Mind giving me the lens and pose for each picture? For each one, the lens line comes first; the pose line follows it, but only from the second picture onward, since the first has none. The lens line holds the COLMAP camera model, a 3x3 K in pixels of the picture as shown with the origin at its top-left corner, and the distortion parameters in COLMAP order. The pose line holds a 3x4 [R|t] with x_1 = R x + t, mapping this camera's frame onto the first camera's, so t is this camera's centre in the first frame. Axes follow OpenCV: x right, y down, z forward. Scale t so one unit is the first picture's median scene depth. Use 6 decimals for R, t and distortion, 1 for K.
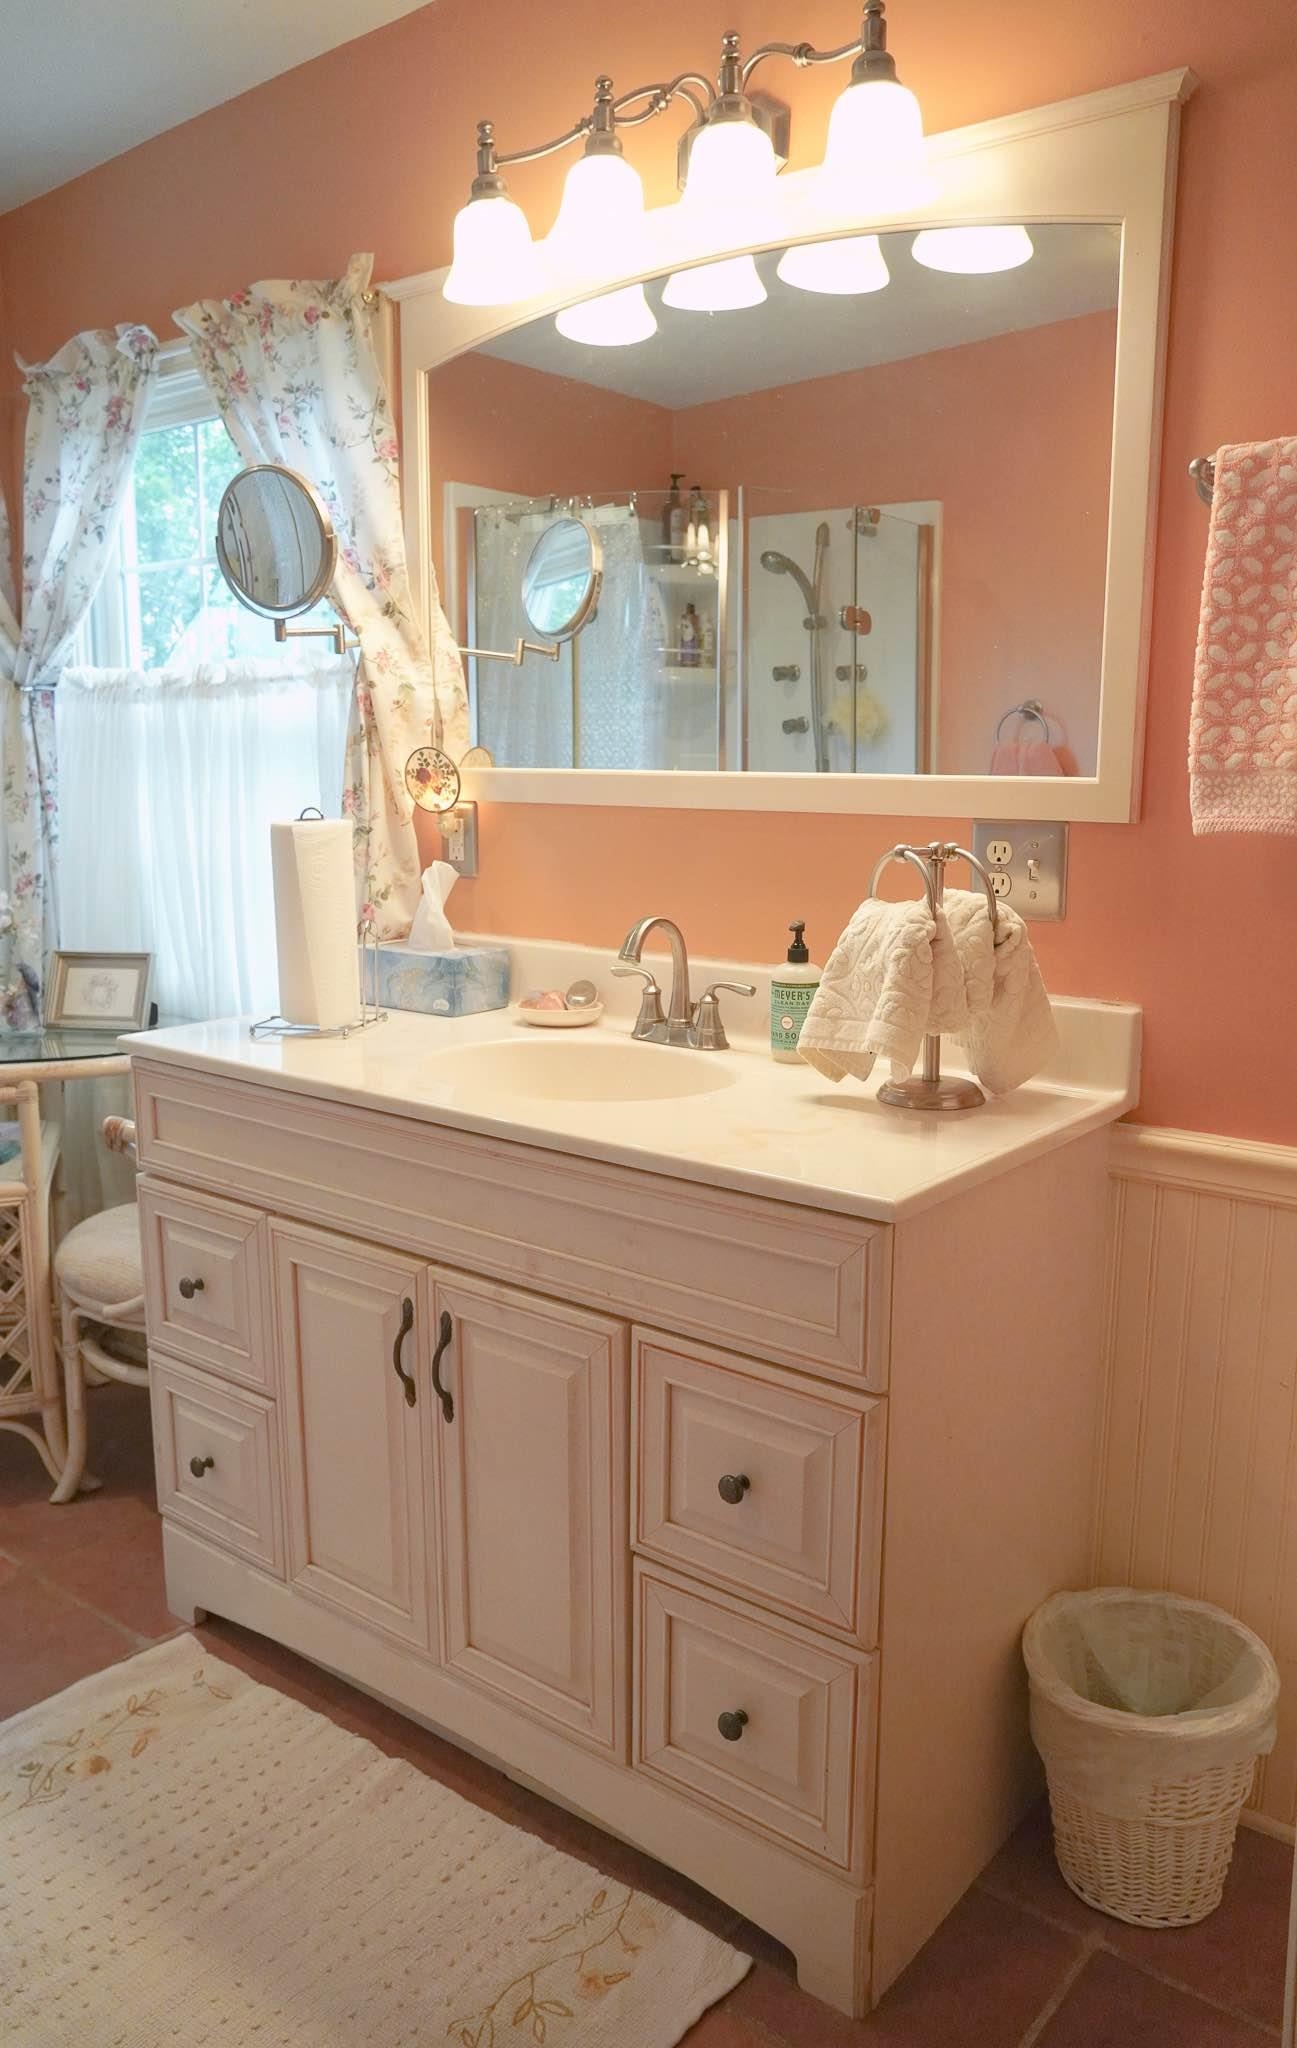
lens RADIAL K [[1500.6, 0, 680.5], [0, 1500.6, 1032.8], [0, 0, 1]] dist [-0.077068, 0.094065]
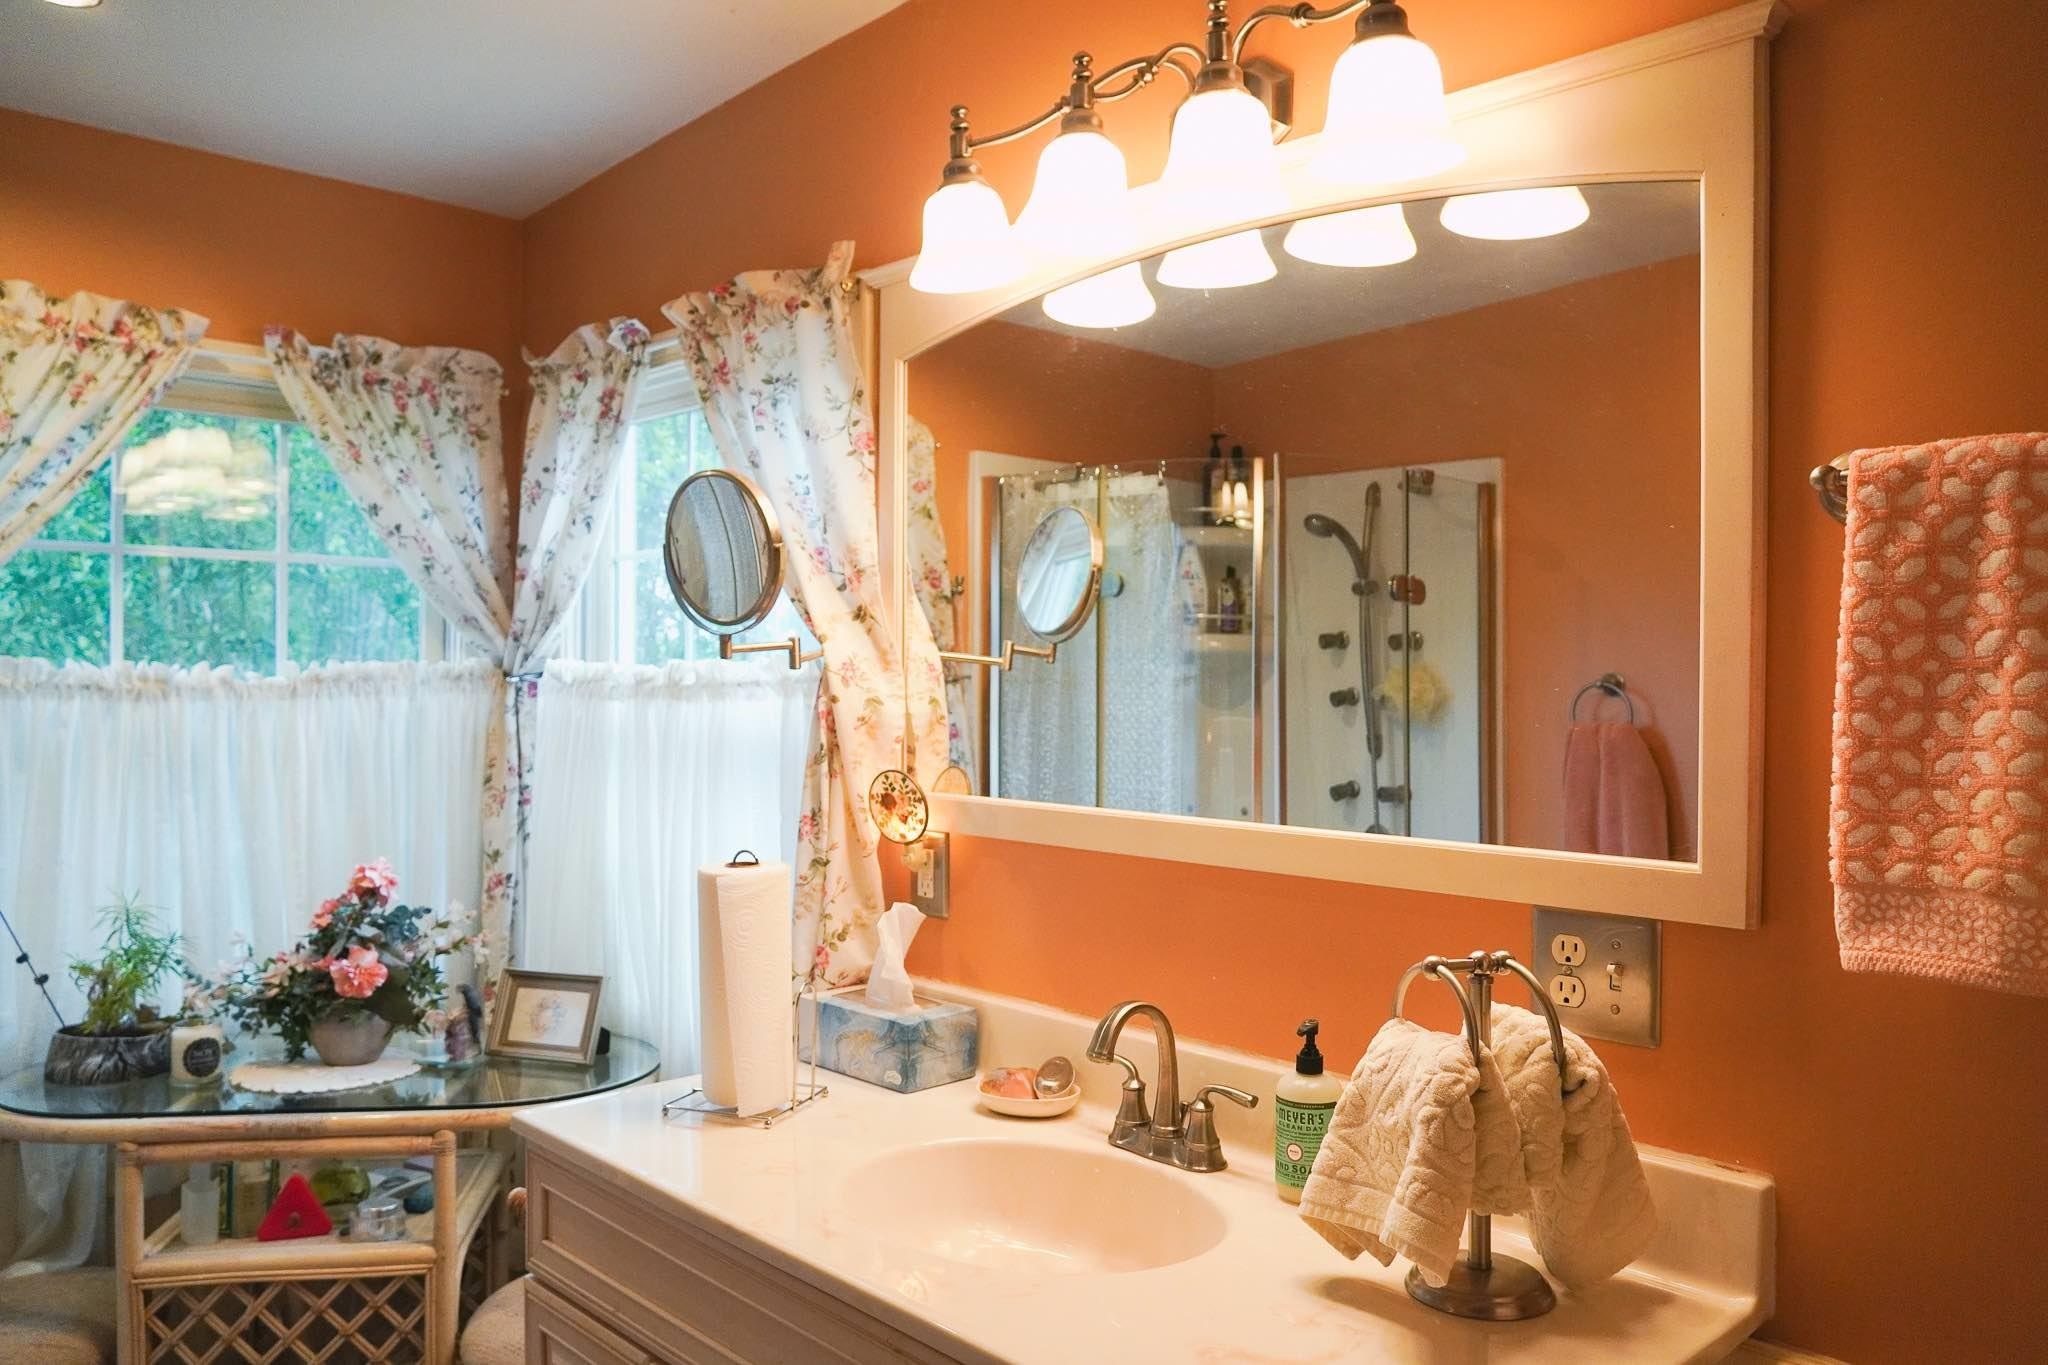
lens RADIAL K [[1513.4, 0, 1019.0], [0, 1513.4, 708.8], [0, 0, 1]] dist [-0.067254, 0.067167]
pose [[0.988524, 0.001578, -0.151055, 0.037589], [-0.026530, 0.986218, -0.163309, -0.083013], [0.148716, 0.165443, 0.974942, 0.137144]]
